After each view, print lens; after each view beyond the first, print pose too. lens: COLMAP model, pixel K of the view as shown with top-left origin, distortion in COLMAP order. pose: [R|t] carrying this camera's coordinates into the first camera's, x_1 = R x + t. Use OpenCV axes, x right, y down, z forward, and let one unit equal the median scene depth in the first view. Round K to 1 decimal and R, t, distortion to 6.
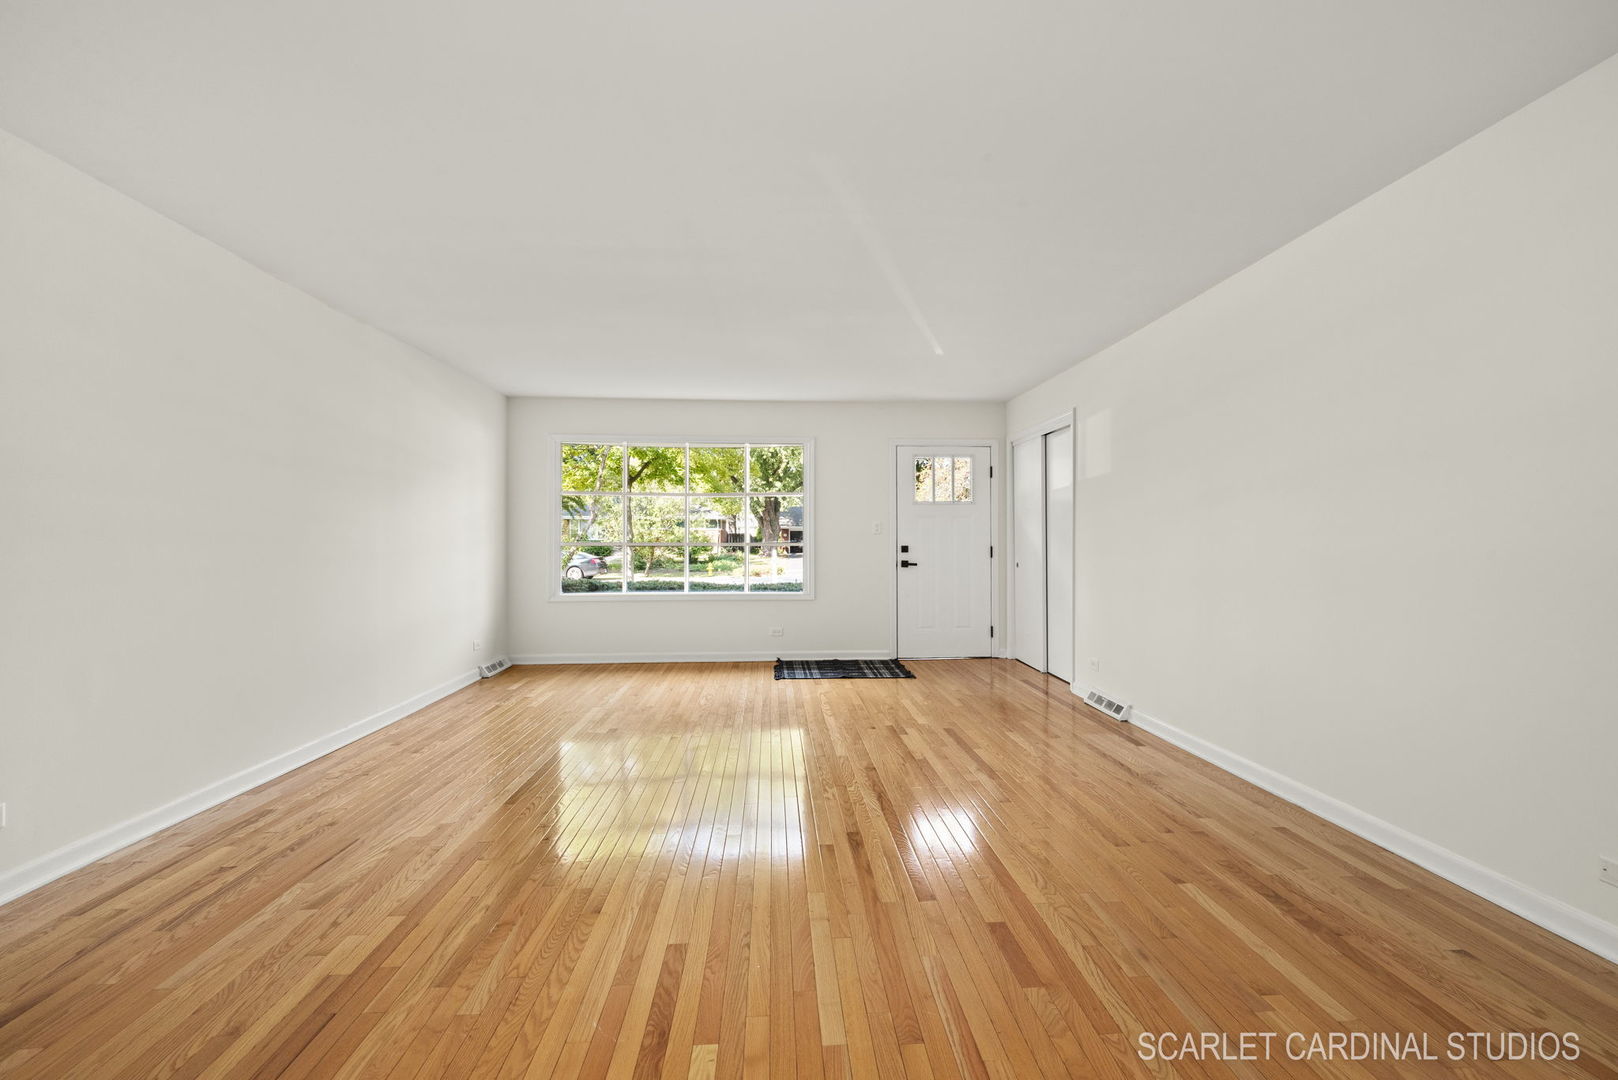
lens RADIAL K [[631.7, 0, 808.0], [0, 631.7, 536.5], [0, 0, 1]] dist [-0.001298, 0.000004]
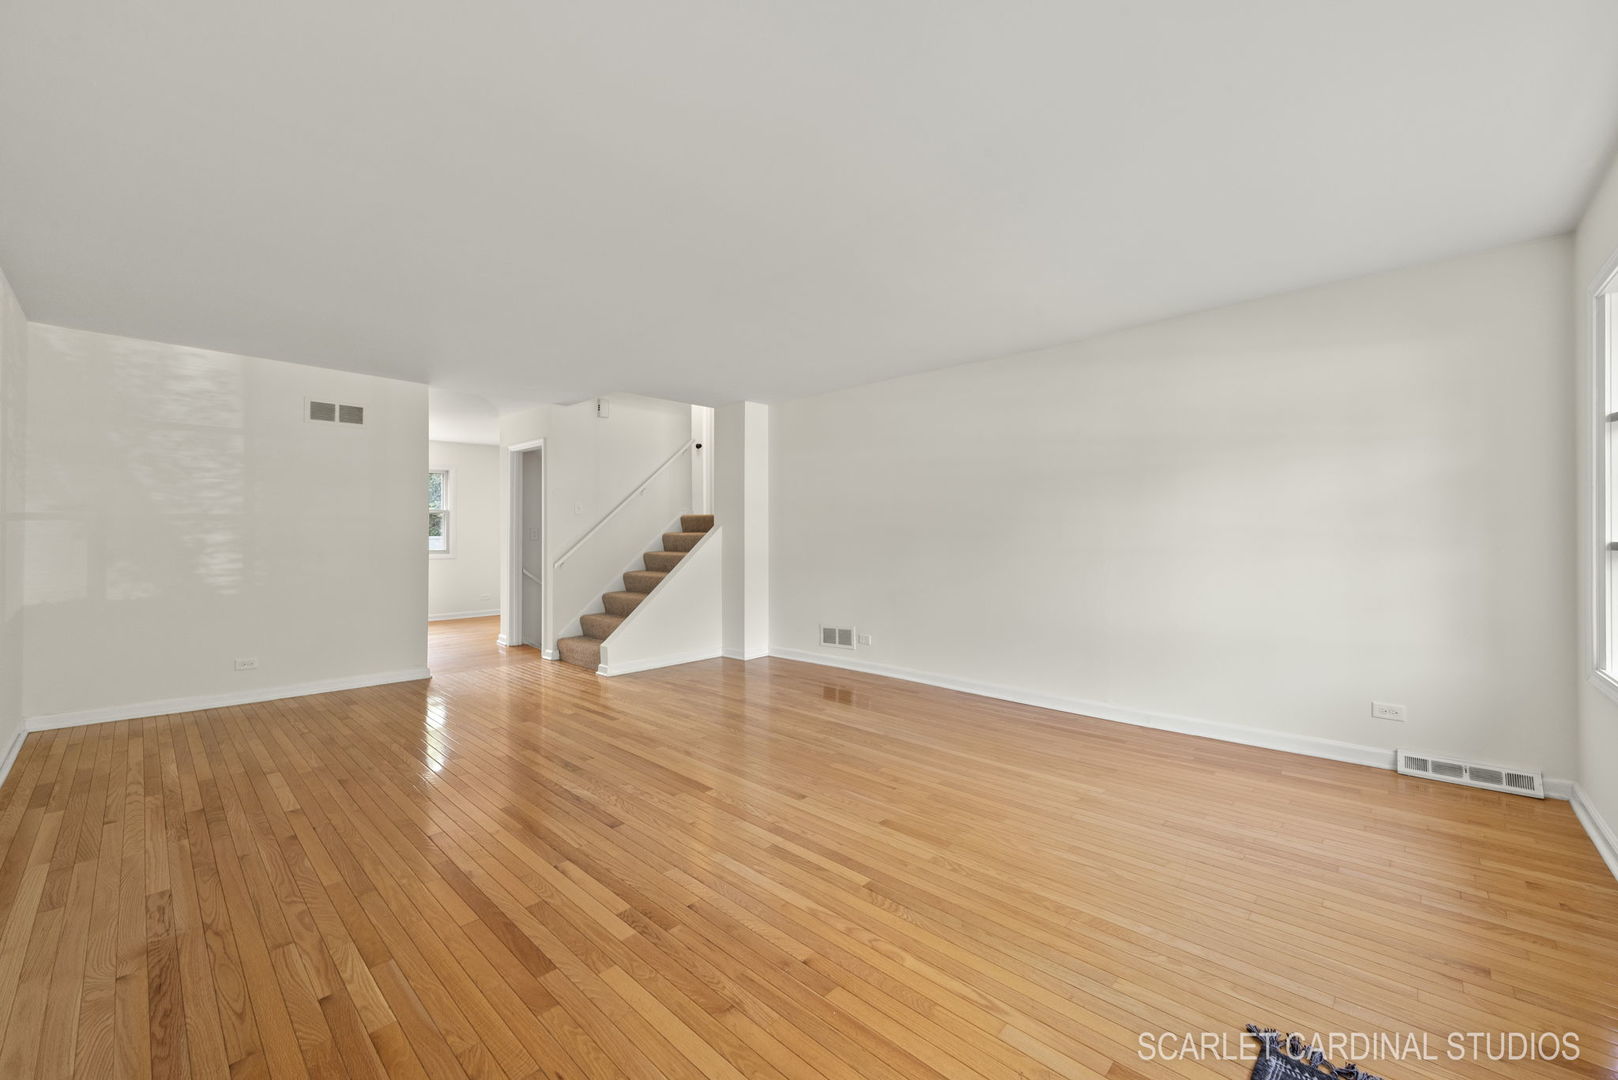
lens RADIAL K [[631.7, 0, 808.0], [0, 631.7, 536.5], [0, 0, 1]] dist [-0.001298, 0.000004]
pose [[-0.726616, 0.005064, -0.687025, 0.731724], [0.012183, 0.999911, -0.005515, 0.015583], [0.686936, -0.012377, -0.726612, 2.729677]]
